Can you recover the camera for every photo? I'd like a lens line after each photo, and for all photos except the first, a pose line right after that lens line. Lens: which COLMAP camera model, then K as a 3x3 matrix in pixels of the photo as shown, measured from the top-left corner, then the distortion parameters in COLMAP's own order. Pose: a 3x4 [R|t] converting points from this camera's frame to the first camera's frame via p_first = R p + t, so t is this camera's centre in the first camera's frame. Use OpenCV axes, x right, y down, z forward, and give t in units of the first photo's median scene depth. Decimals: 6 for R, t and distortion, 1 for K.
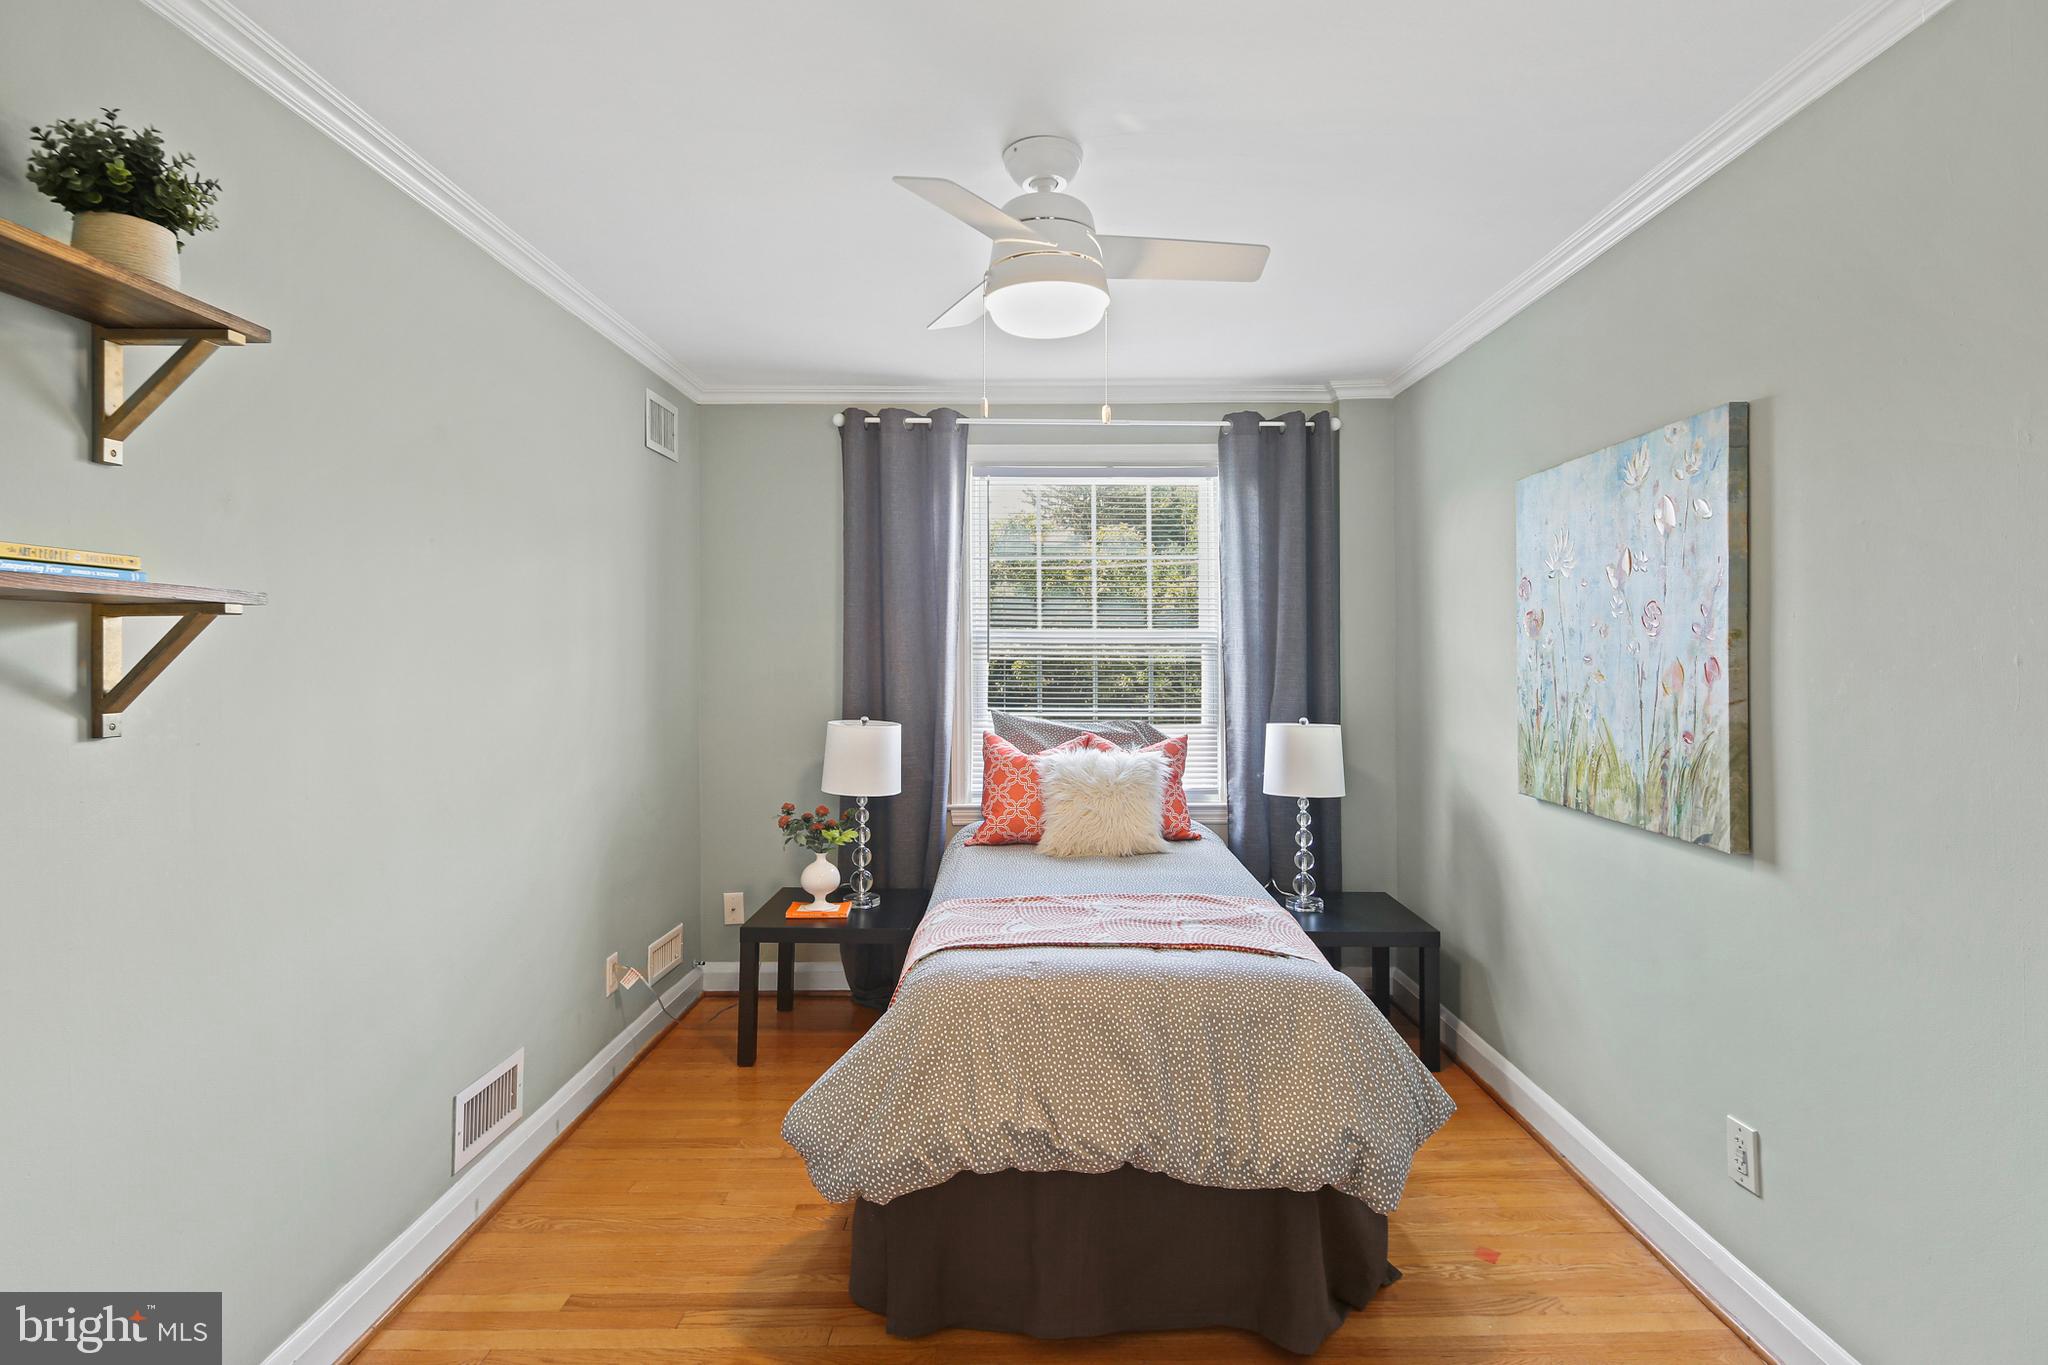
lens RADIAL K [[1004.9, 0, 1021.0], [0, 1004.9, 668.5], [0, 0, 1]] dist [0.003705, -0.000288]
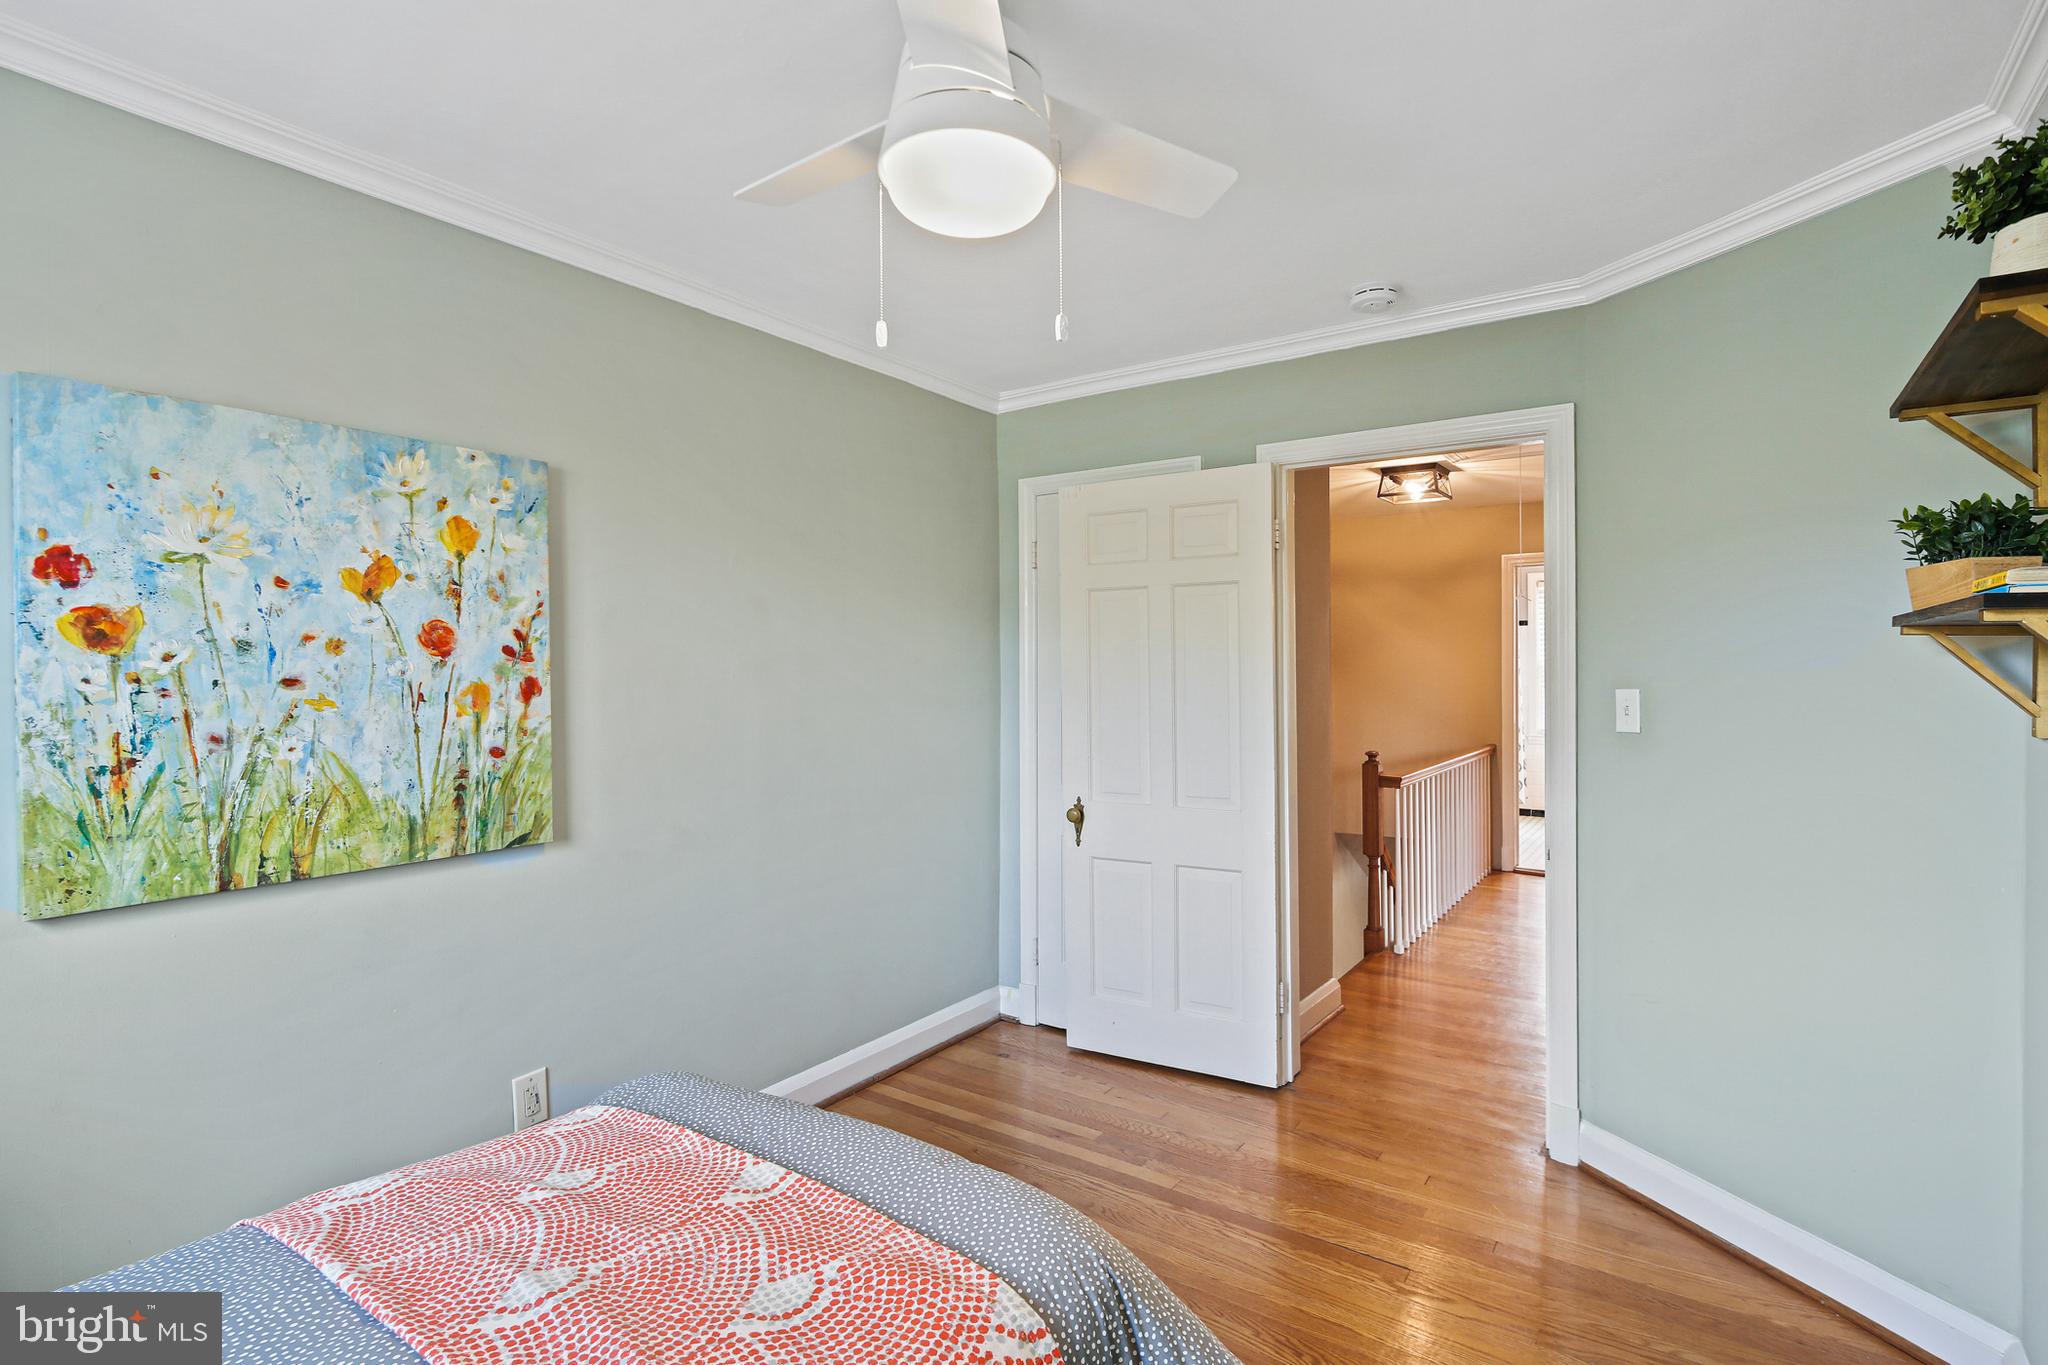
lens RADIAL K [[1004.9, 0, 1021.0], [0, 1004.9, 668.5], [0, 0, 1]] dist [0.003705, -0.000288]
pose [[-0.828151, 0.002597, 0.560500, -0.358060], [0.010302, 0.999891, 0.010588, -0.023664], [-0.560411, 0.014543, -0.828087, 1.410007]]
